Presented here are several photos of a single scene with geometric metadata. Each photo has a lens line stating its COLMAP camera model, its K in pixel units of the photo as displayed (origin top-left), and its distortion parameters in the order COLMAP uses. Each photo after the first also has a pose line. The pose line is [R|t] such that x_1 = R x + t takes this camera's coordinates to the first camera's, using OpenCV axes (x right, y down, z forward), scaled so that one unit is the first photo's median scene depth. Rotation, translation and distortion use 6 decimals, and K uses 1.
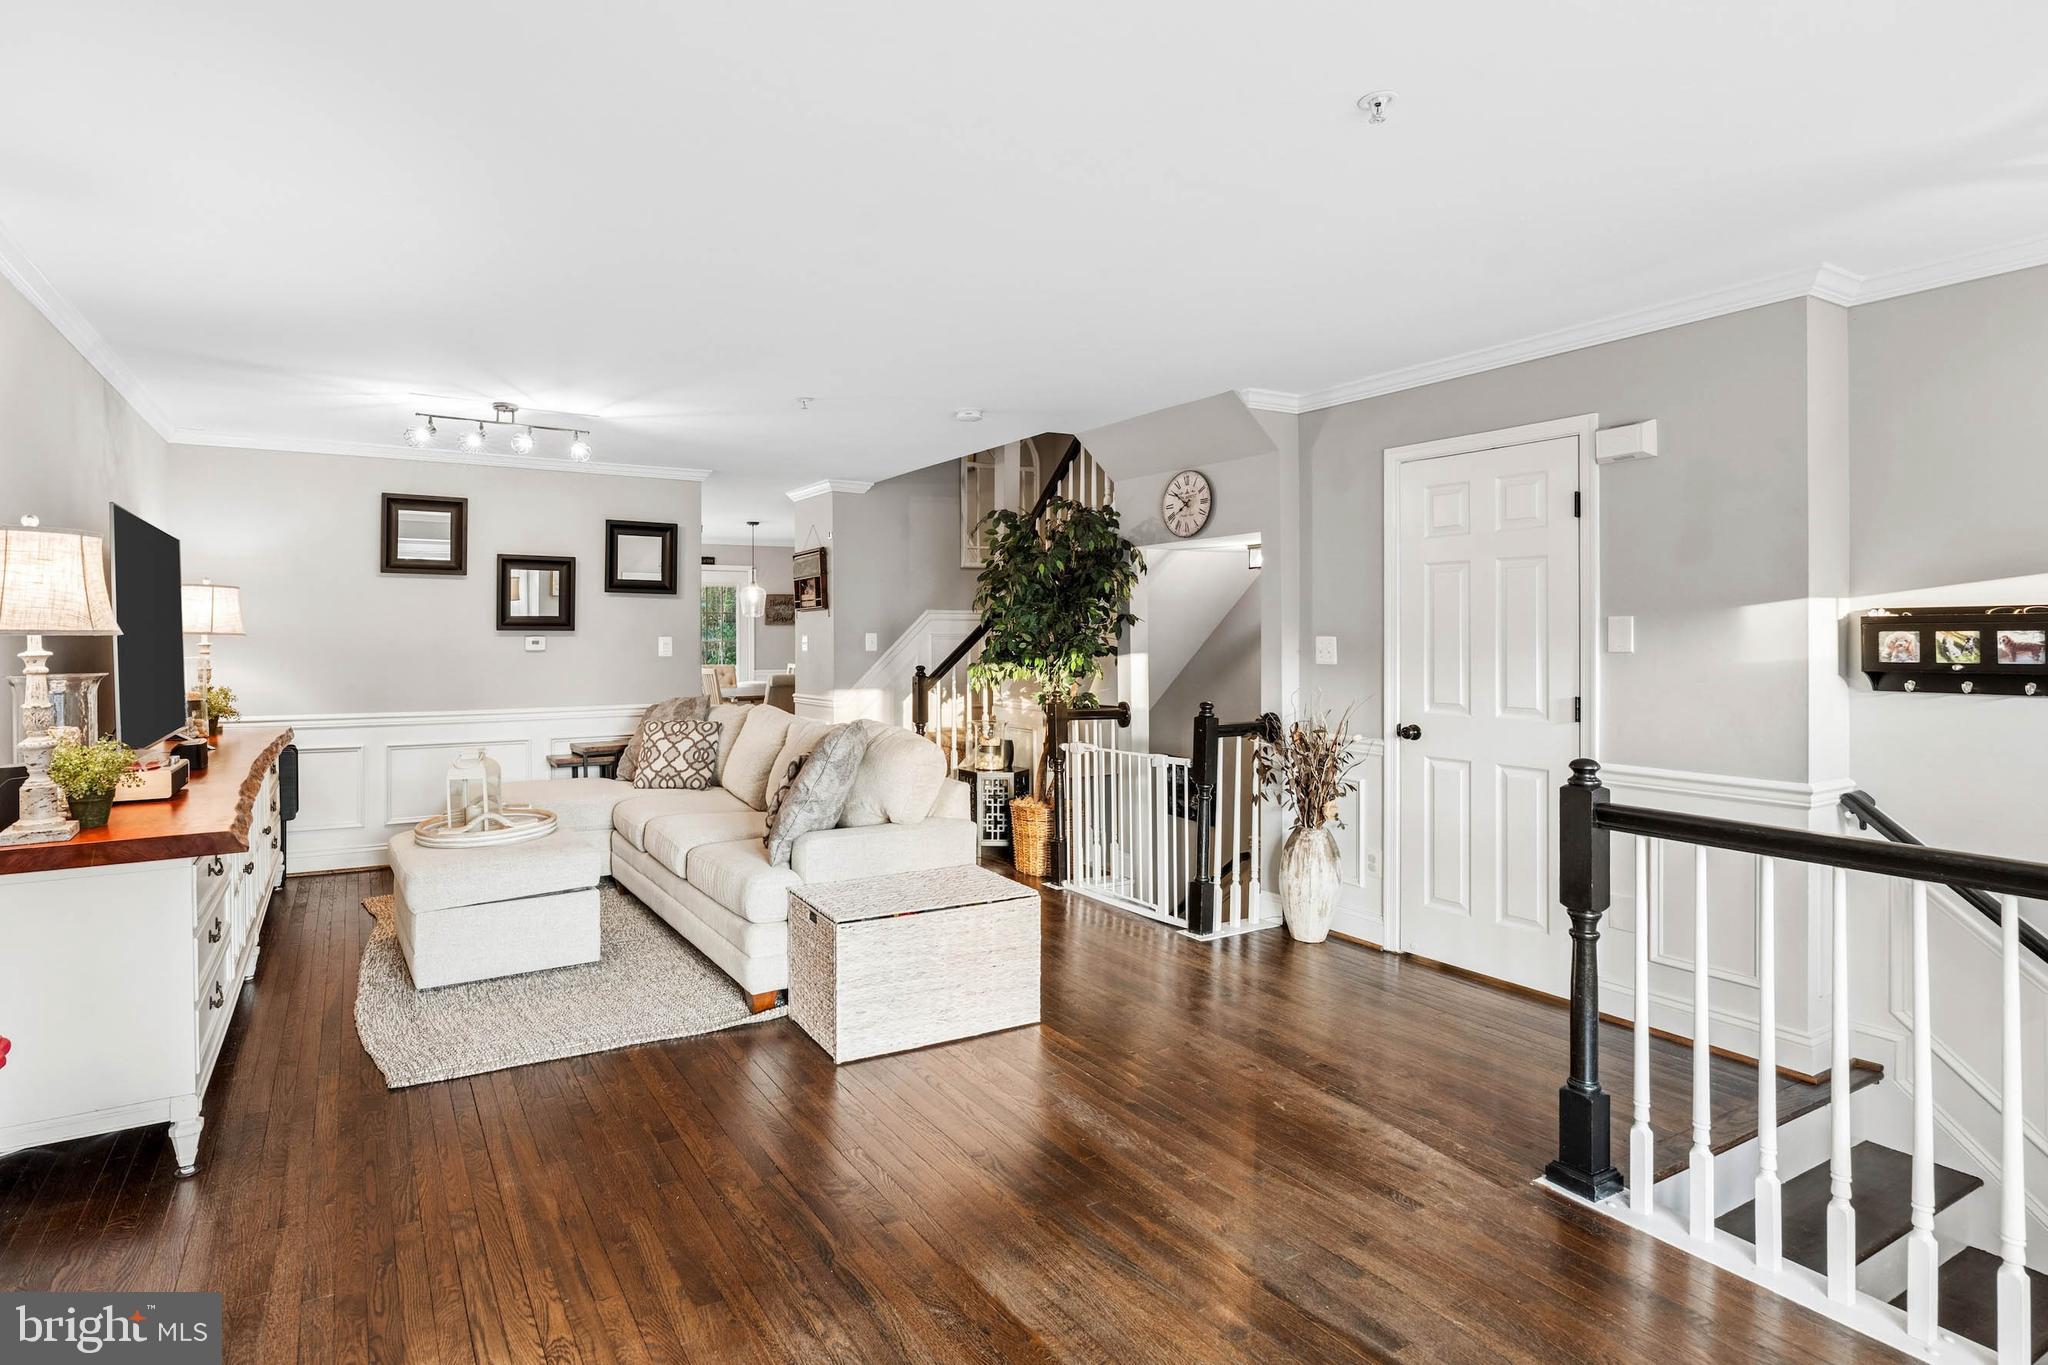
lens RADIAL K [[1116.5, 0, 1022.3], [0, 1116.5, 635.8], [0, 0, 1]] dist [-0.001305, -0.000113]
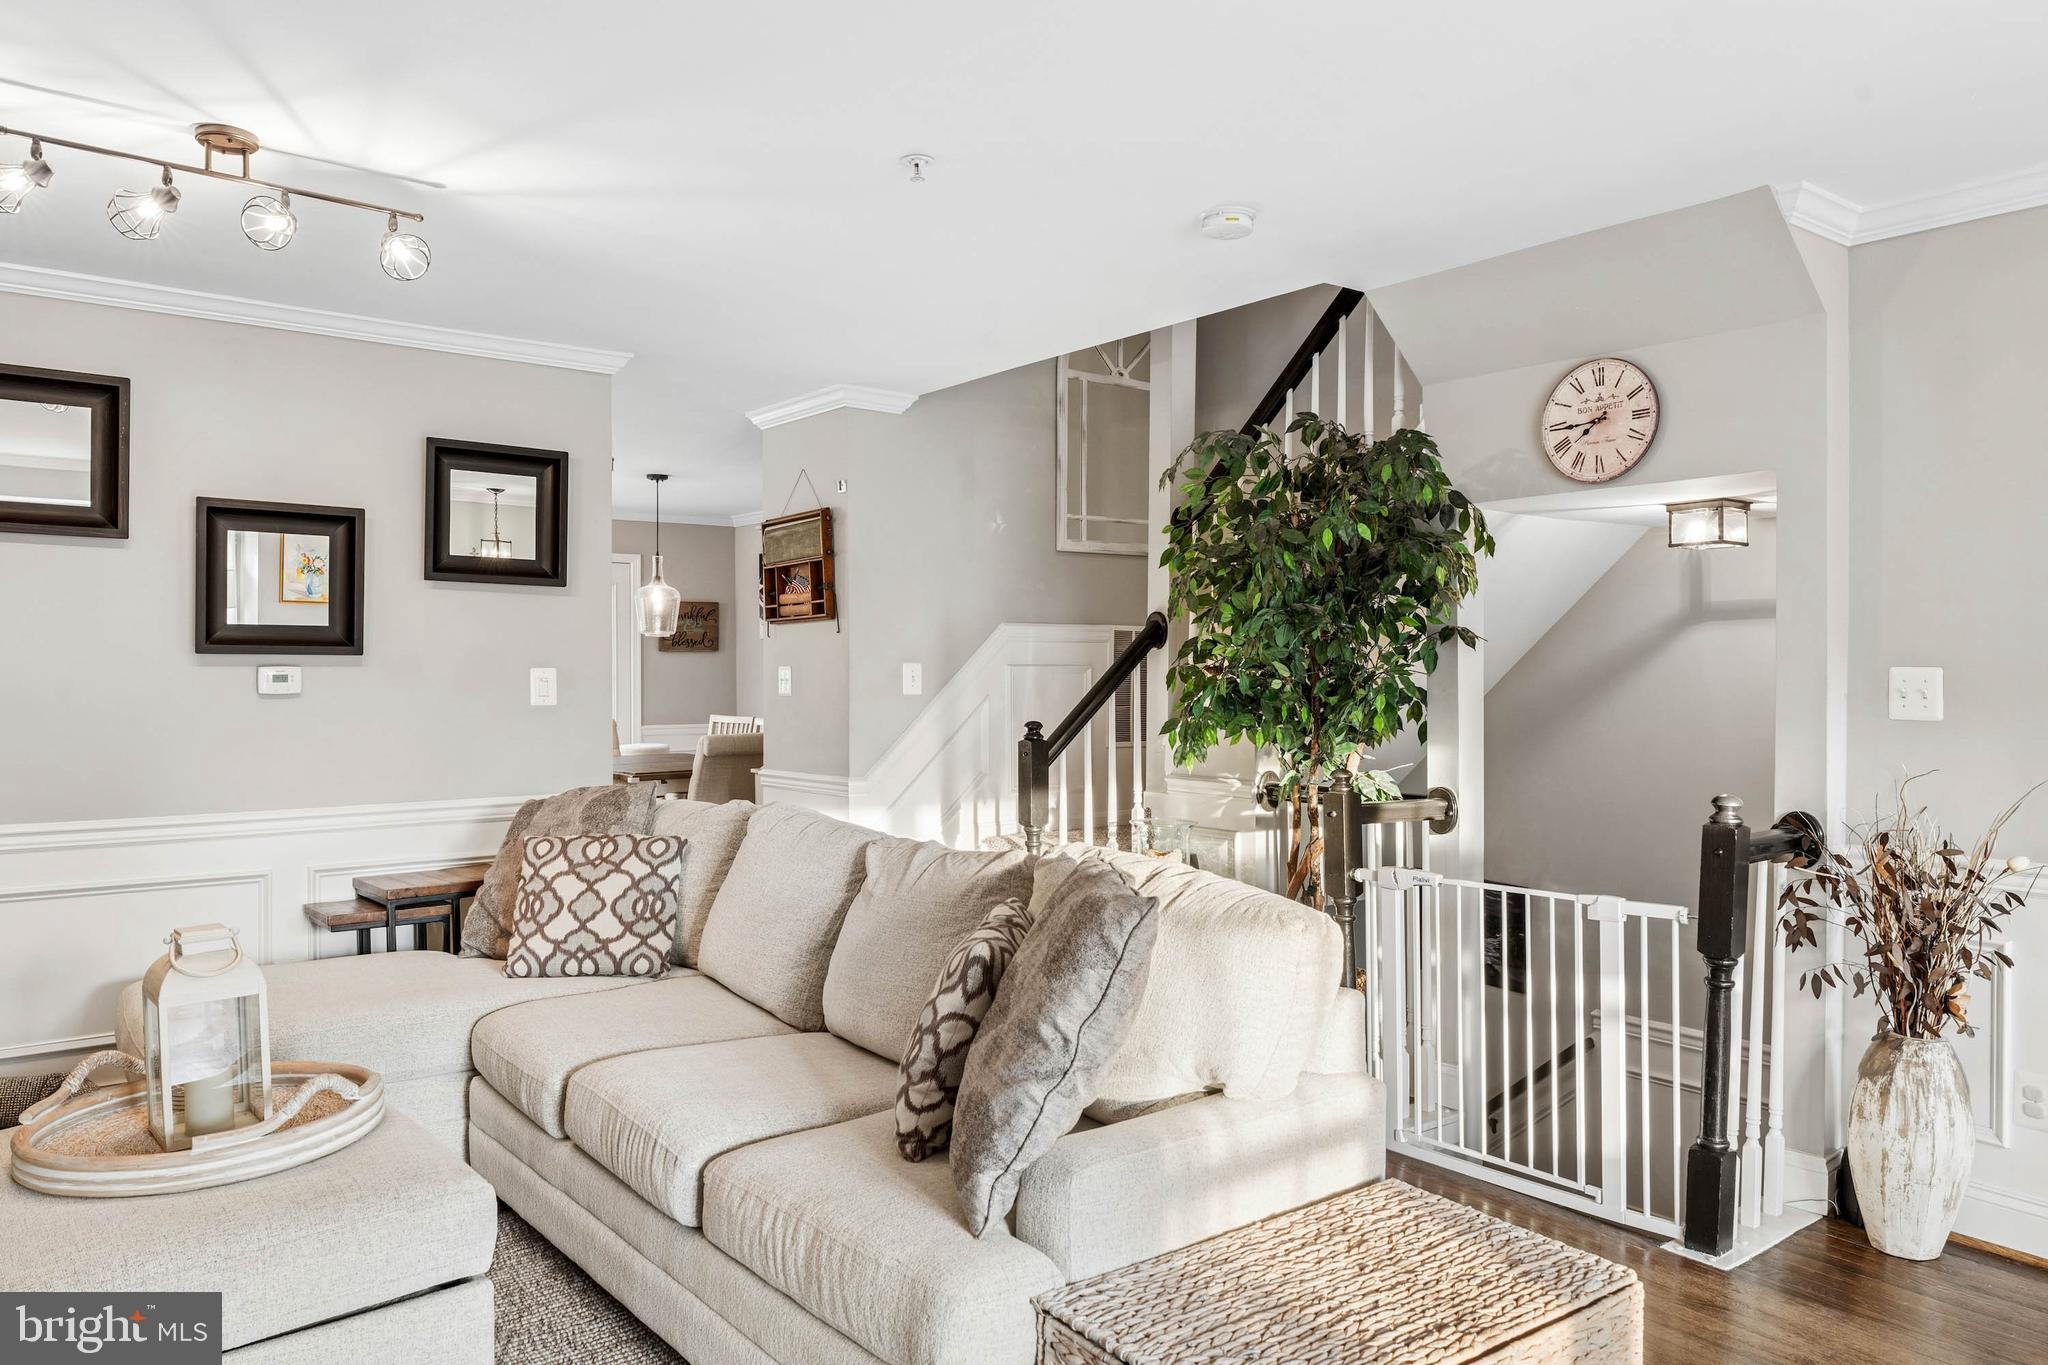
lens RADIAL K [[1462.9, 0, 1147.9], [0, 1462.9, 682.0], [0, 0, 1]] dist [0.000524, 0.003345]
pose [[0.988583, 0.000517, 0.150675, -0.164762], [-0.001645, 0.999972, 0.007365, 0.002538], [-0.150667, -0.007529, 0.988556, 0.321948]]
